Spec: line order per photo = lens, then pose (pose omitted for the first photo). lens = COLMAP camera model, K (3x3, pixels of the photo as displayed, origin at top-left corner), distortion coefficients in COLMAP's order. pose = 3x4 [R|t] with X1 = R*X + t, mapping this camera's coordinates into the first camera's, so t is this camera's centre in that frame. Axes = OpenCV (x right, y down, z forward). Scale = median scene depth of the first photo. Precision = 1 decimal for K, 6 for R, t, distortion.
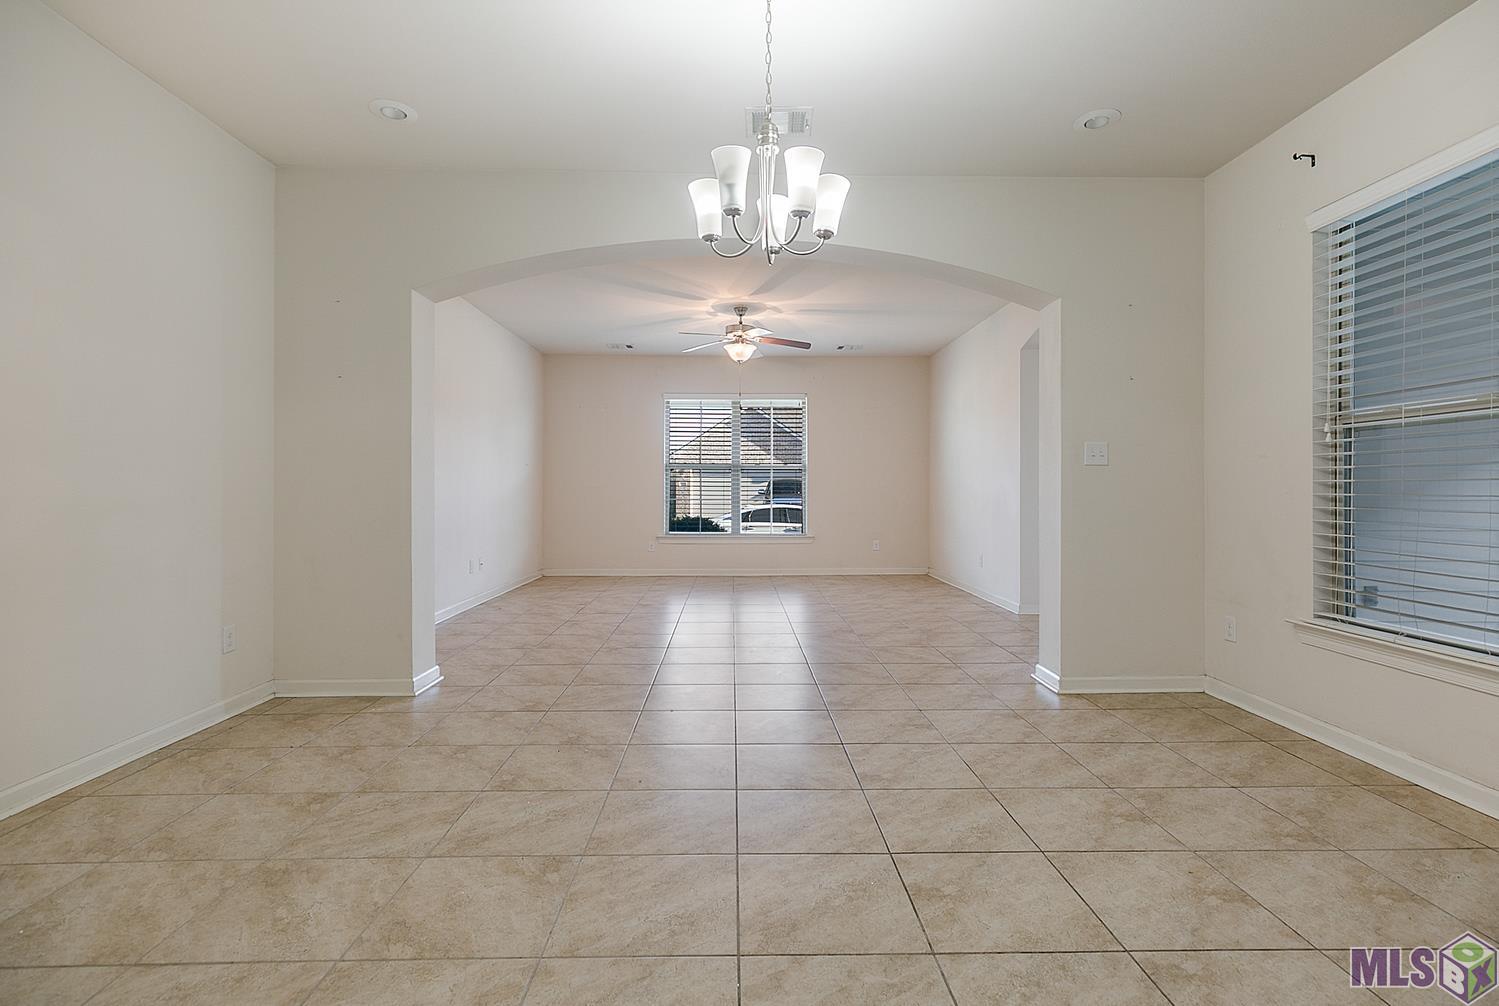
lens RADIAL K [[708.4, 0, 750.0], [0, 708.4, 495.5], [0, 0, 1]] dist [0.009383, -0.000604]
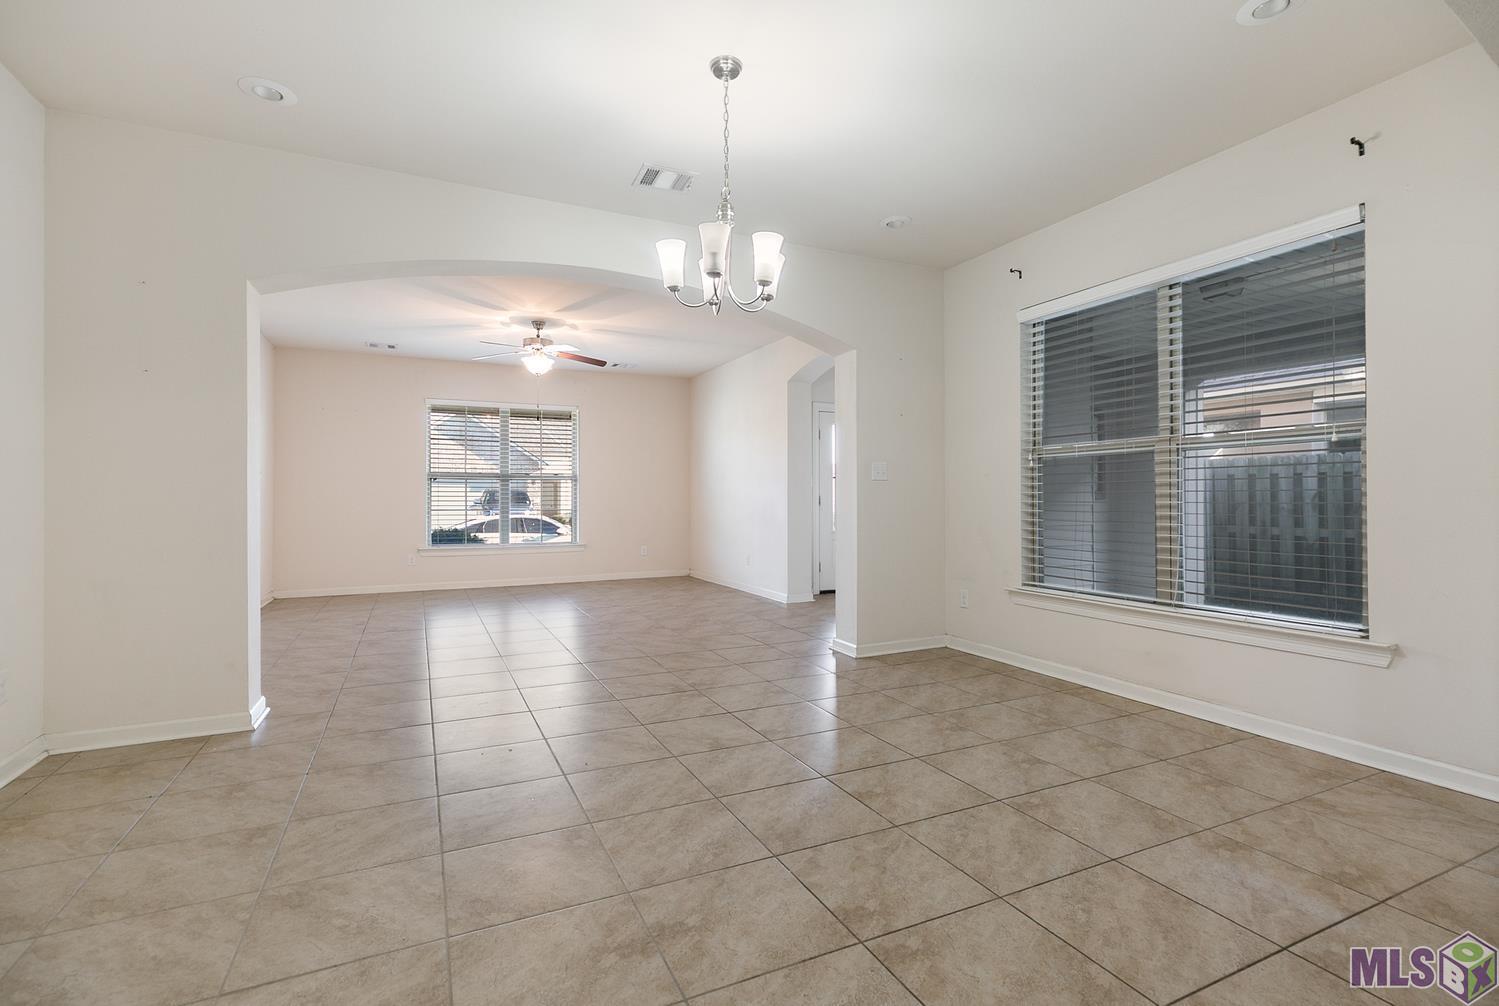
lens RADIAL K [[694.9, 0, 749.5], [0, 694.9, 503.0], [0, 0, 1]] dist [0.011969, -0.000752]
pose [[0.913217, -0.005810, 0.407431, -0.303053], [0.006602, 0.999978, -0.000539, -0.001737], [-0.407419, 0.003182, 0.913236, -0.081714]]
